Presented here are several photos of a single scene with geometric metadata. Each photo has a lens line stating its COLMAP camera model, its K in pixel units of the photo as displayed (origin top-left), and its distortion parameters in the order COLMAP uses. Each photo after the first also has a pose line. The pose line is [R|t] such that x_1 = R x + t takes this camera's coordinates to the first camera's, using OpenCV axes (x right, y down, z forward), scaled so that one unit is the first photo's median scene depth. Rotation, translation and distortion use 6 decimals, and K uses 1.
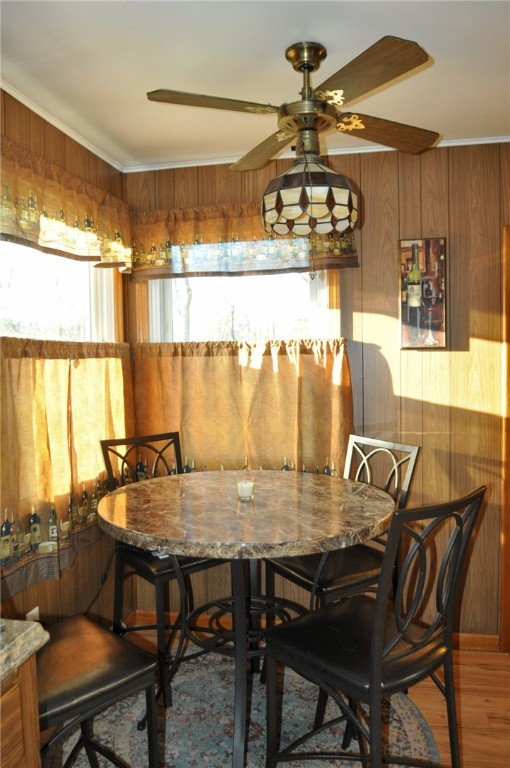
lens RADIAL K [[571.6, 0, 263.6], [0, 571.6, 382.8], [0, 0, 1]] dist [-0.072993, 0.037782]
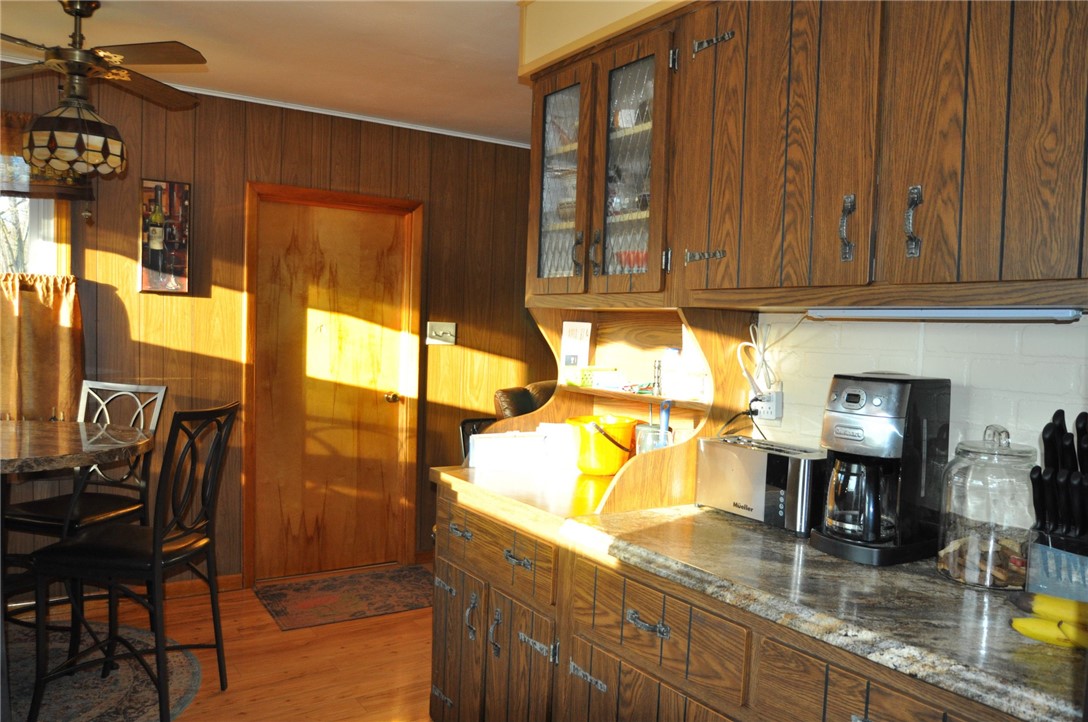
lens RADIAL K [[809.8, 0, 544.2], [0, 809.8, 375.0], [0, 0, 1]] dist [-0.072993, 0.037782]
pose [[0.706925, -0.003161, 0.707282, -0.232899], [-0.010690, 0.999828, 0.015152, 0.054448], [-0.707208, -0.018272, 0.706769, -0.446207]]
